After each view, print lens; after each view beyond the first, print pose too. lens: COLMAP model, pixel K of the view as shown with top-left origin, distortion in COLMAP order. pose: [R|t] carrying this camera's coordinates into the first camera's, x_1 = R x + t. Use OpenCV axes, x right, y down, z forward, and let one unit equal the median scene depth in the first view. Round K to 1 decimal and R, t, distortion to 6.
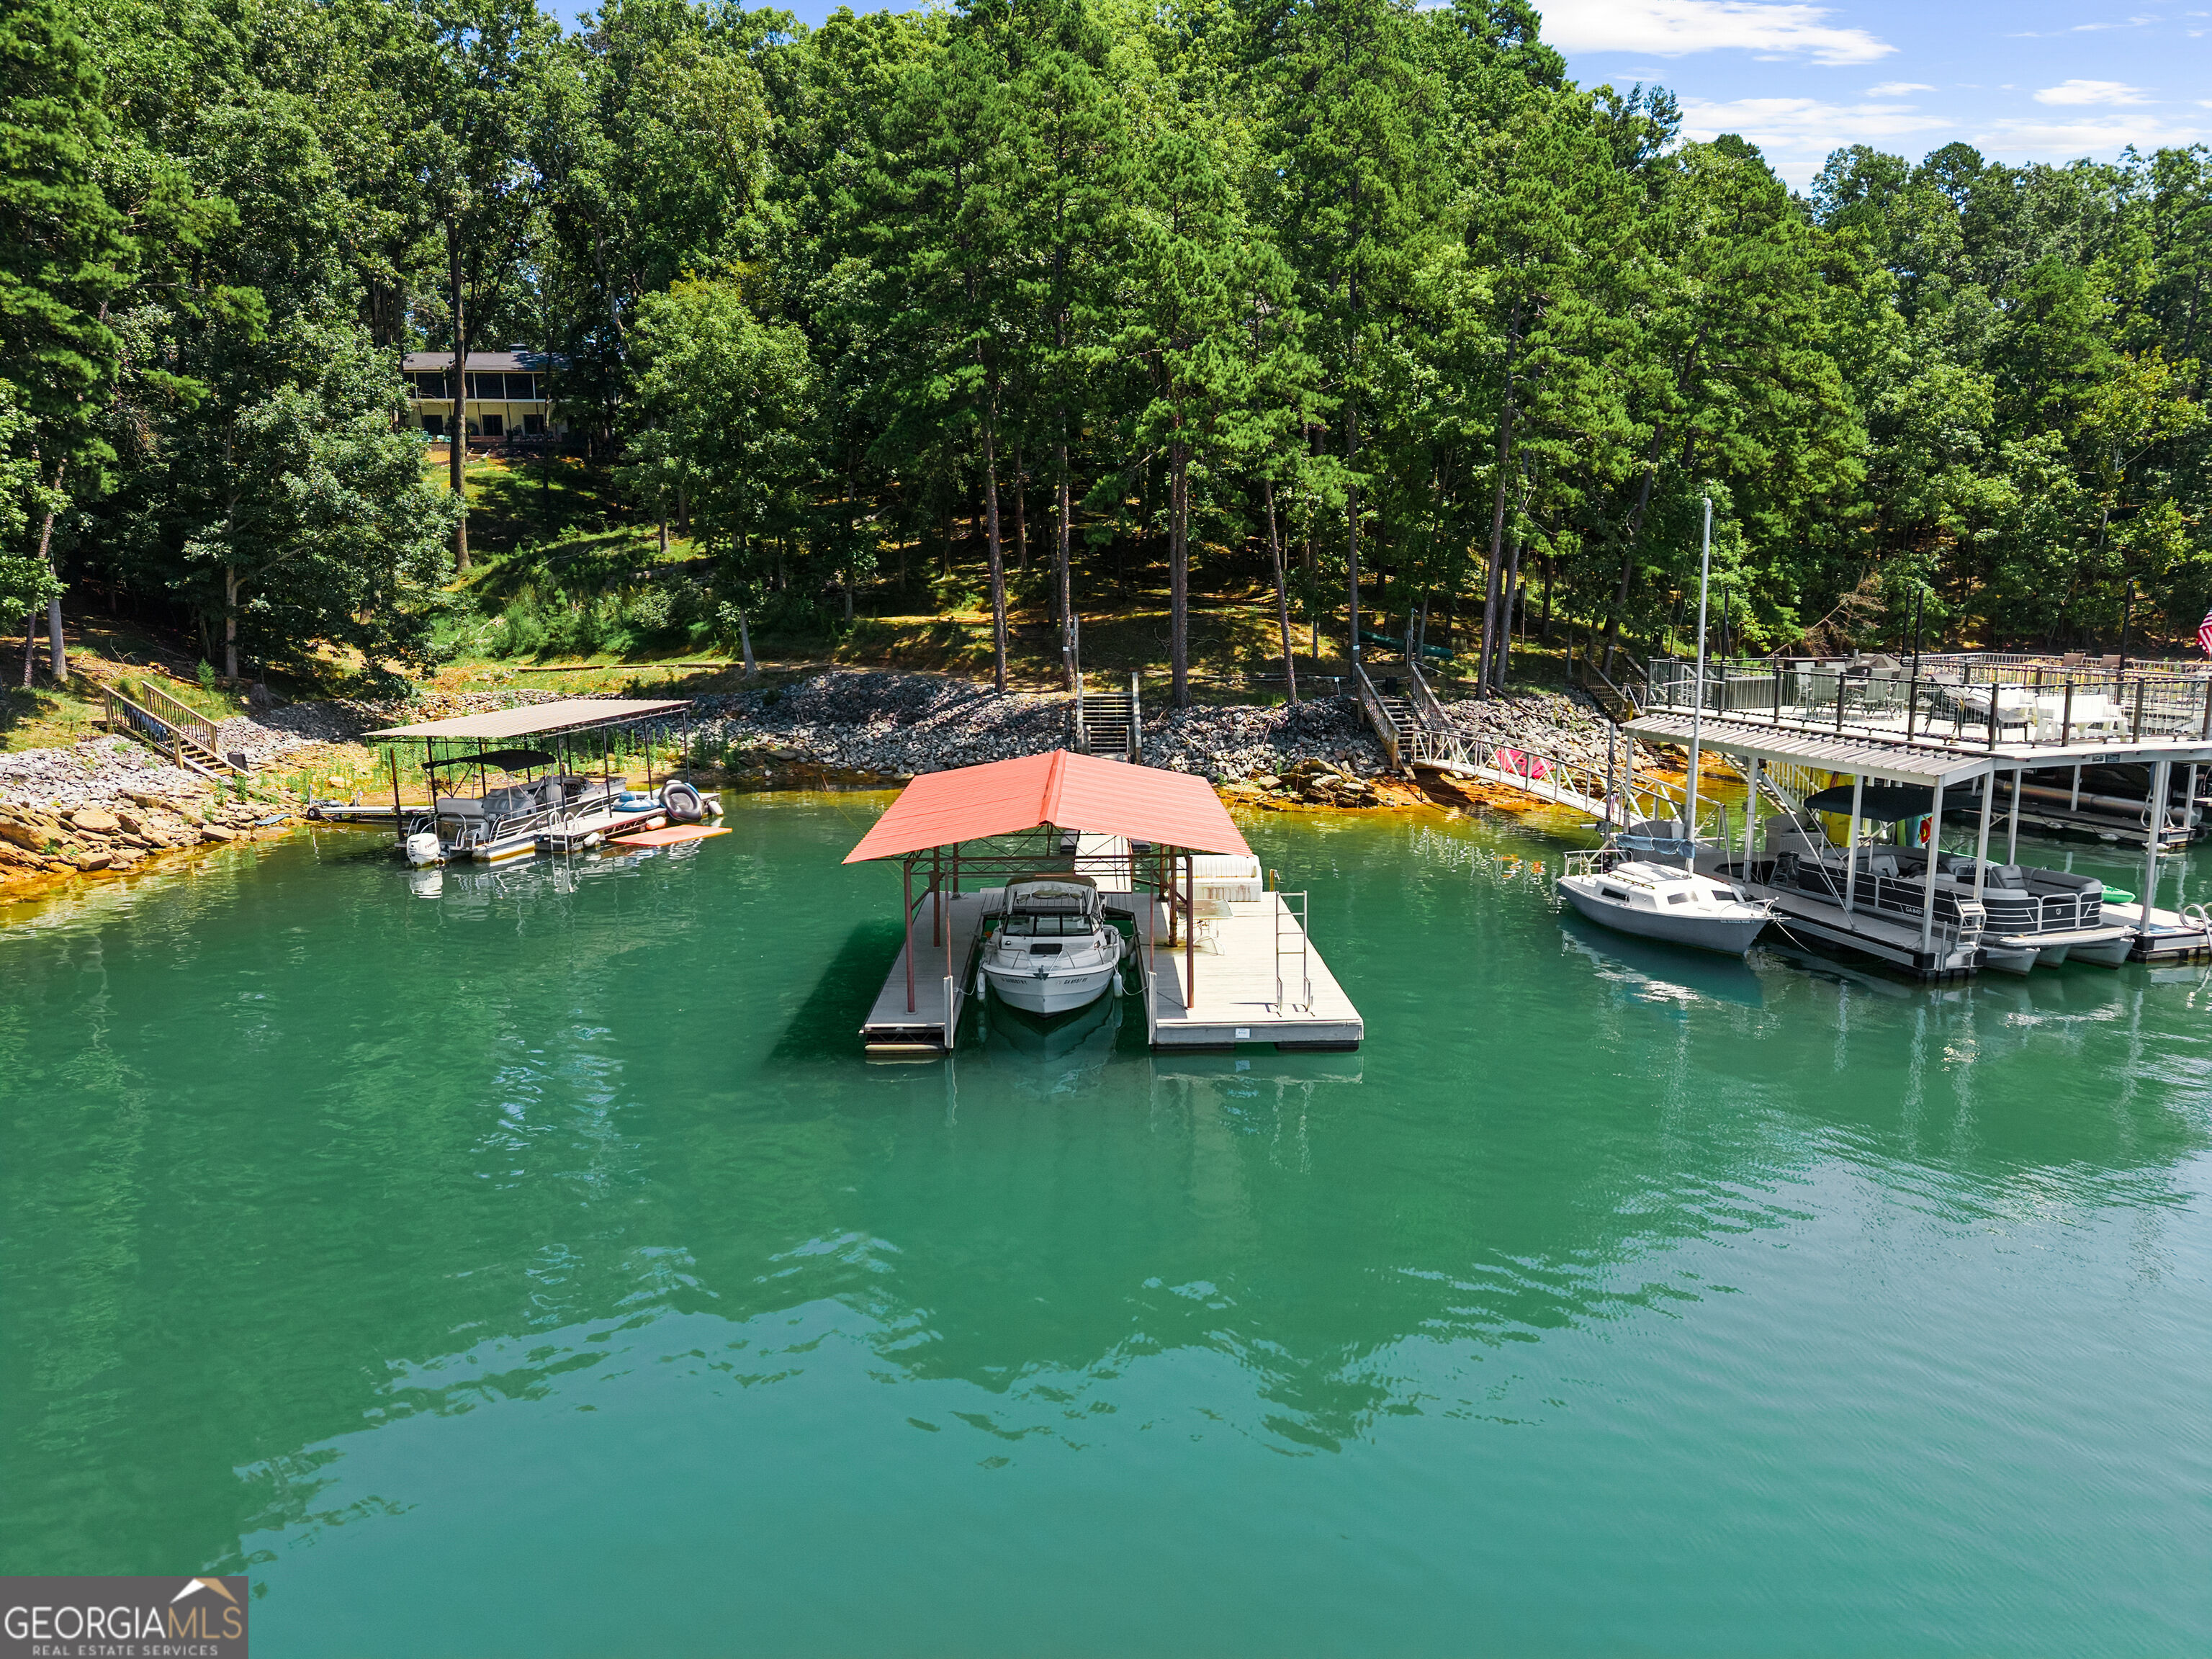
lens RADIAL K [[1523.2, 0, 1106.0], [0, 1523.2, 829.5], [0, 0, 1]] dist [0.007169, -0.000821]
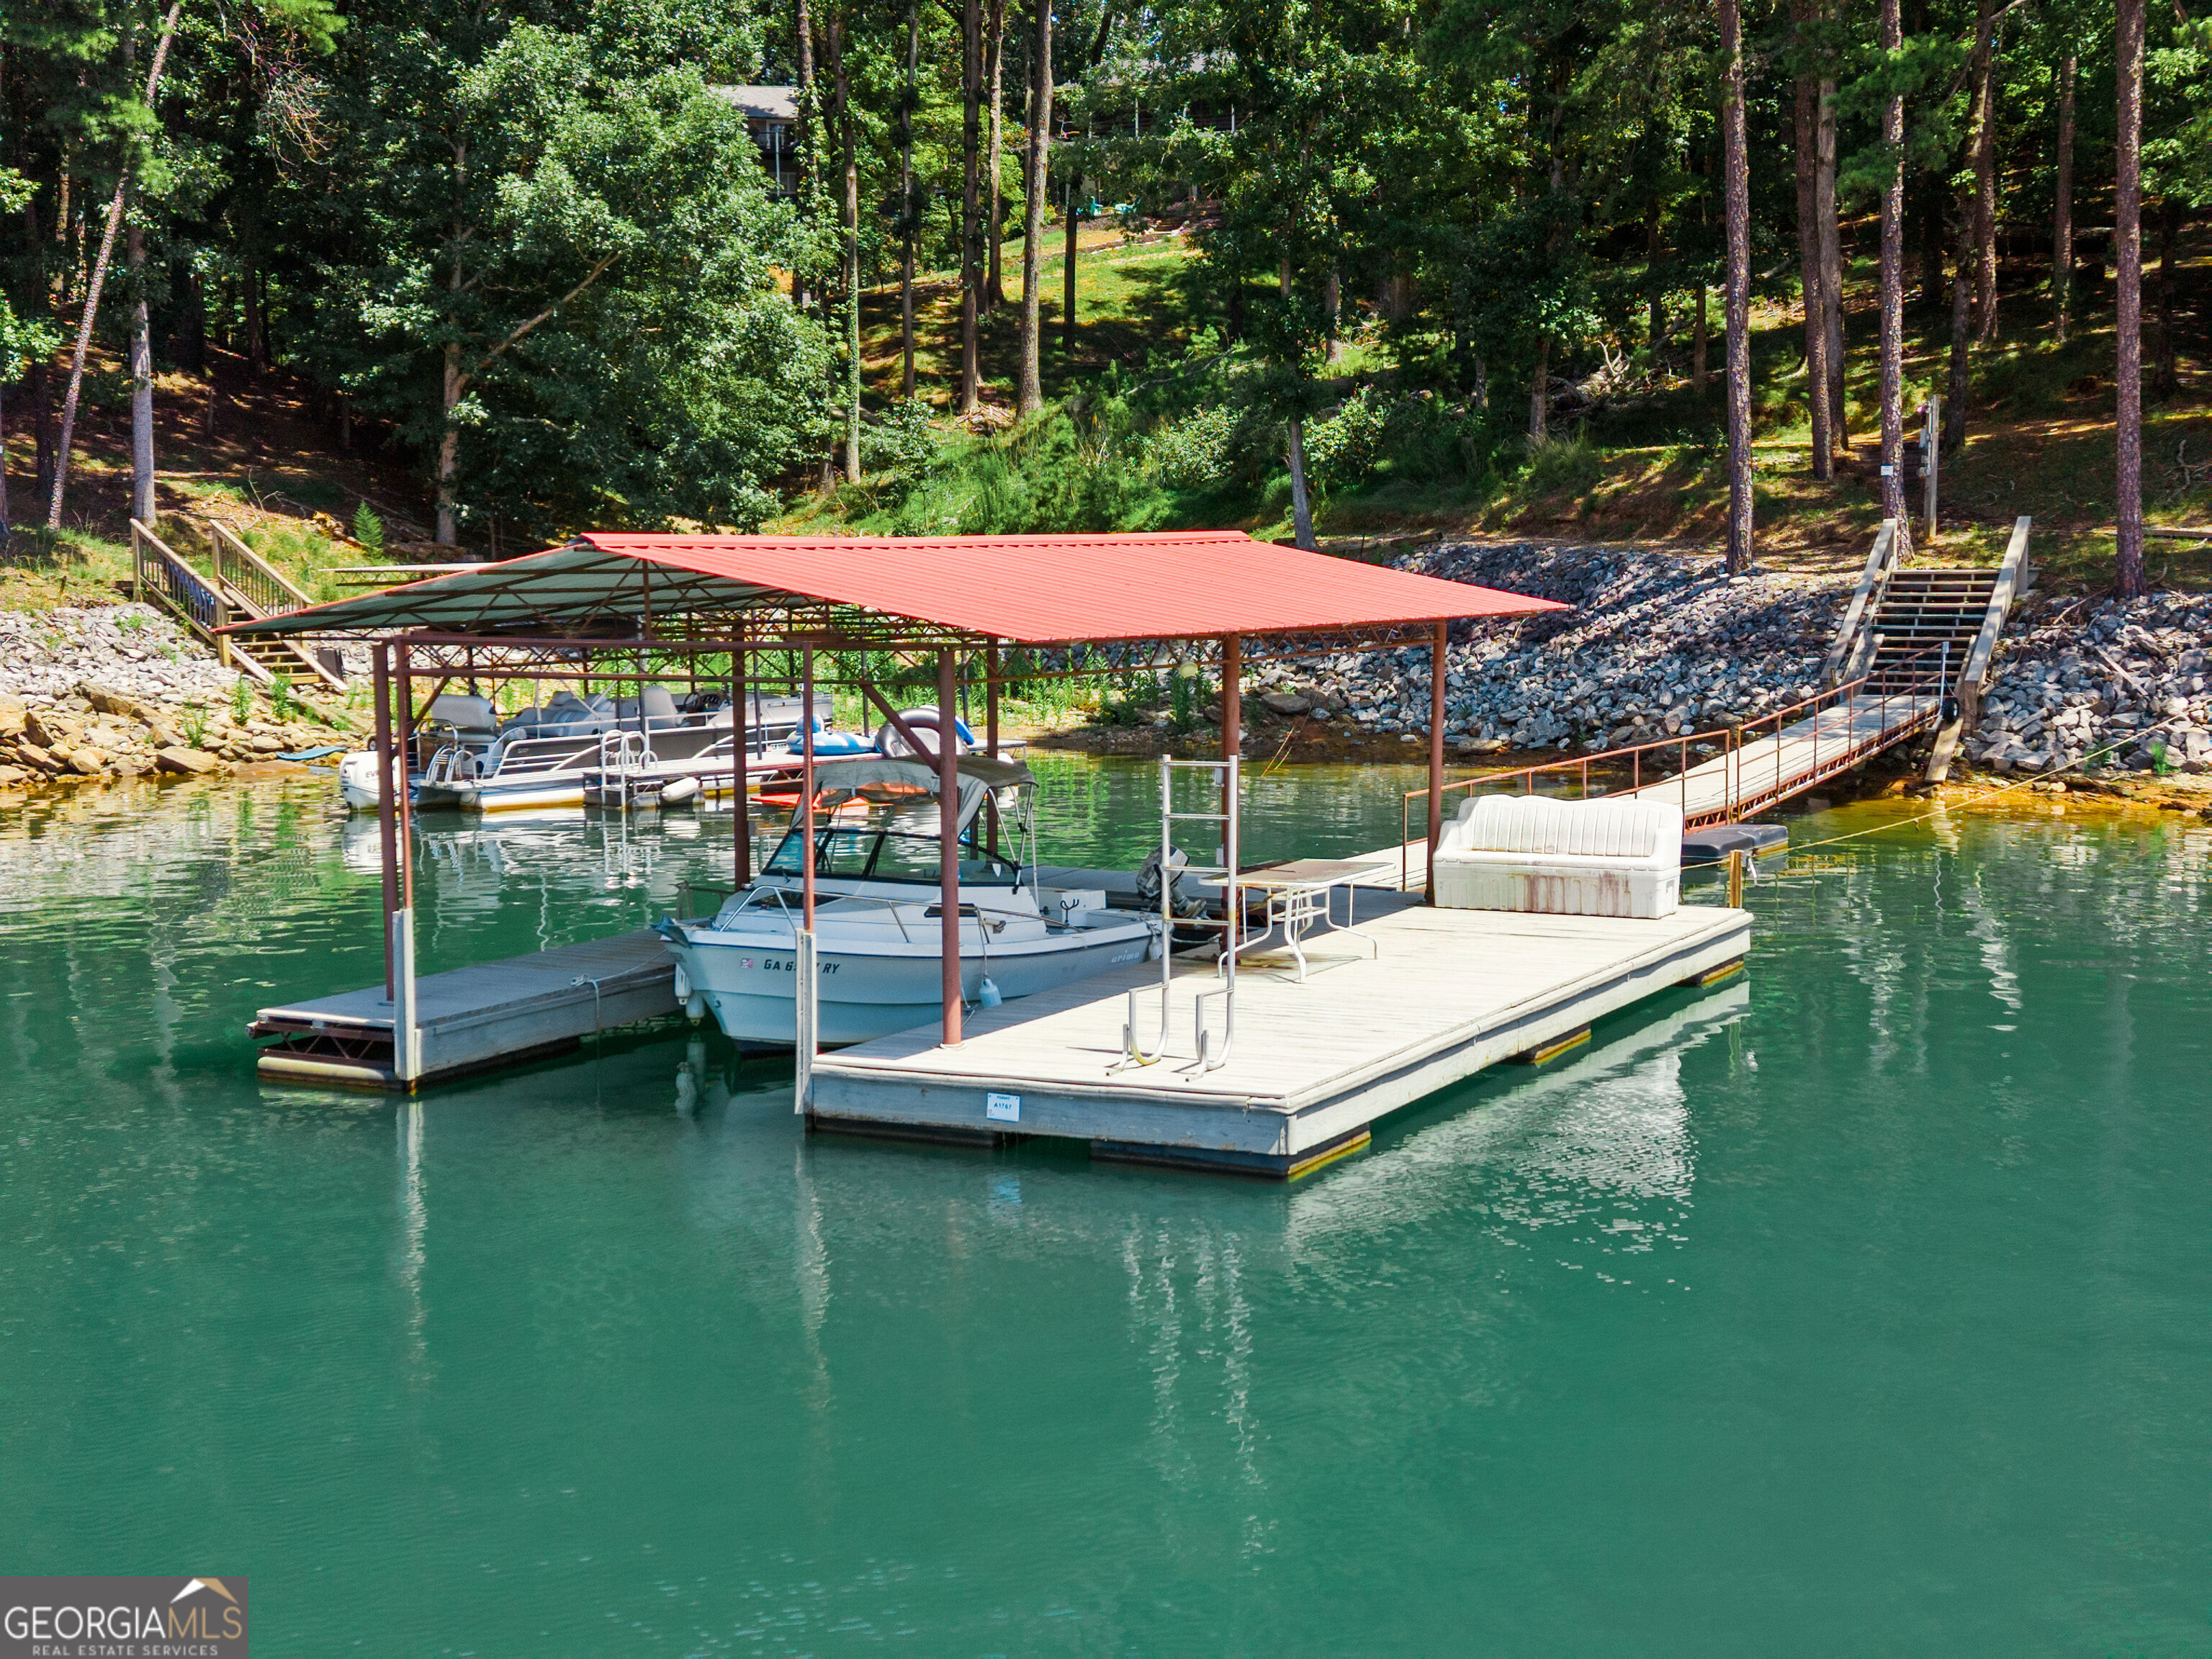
lens RADIAL K [[2958.3, 0, 1106.0], [0, 2958.3, 829.5], [0, 0, 1]] dist [0.235162, -0.840031]
pose [[0.866295, 0.045960, -0.497414, 0.224596], [-0.082275, 0.995287, -0.051327, 0.047719], [0.492710, 0.085389, 0.865994, 0.174888]]
